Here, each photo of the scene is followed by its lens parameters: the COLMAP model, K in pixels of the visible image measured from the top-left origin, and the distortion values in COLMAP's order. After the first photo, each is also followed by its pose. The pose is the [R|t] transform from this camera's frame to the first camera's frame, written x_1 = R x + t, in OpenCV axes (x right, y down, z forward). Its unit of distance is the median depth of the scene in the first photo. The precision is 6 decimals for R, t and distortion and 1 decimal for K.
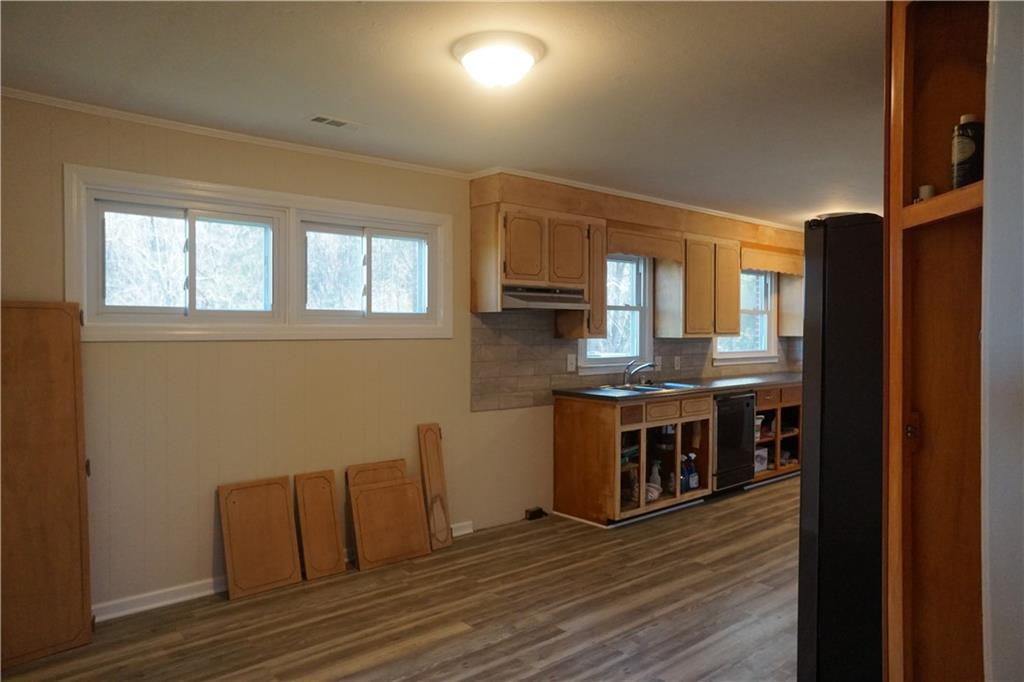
lens RADIAL K [[694.0, 0, 503.0], [0, 694.0, 339.5], [0, 0, 1]] dist [-0.068702, 0.088479]
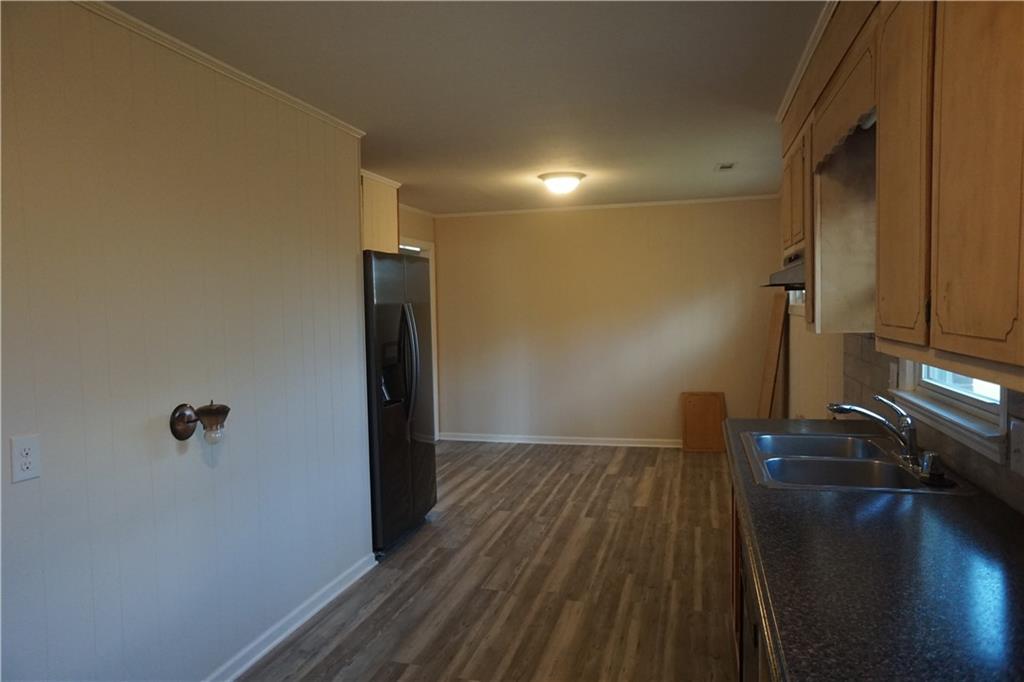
lens RADIAL K [[694.0, 0, 500.7], [0, 694.0, 341.1], [0, 0, 1]] dist [-0.068702, 0.088479]
pose [[-0.836547, 0.046099, -0.545952, 0.808281], [0.012687, 0.997817, 0.064815, -0.041542], [0.547748, 0.047295, -0.835306, 1.653373]]
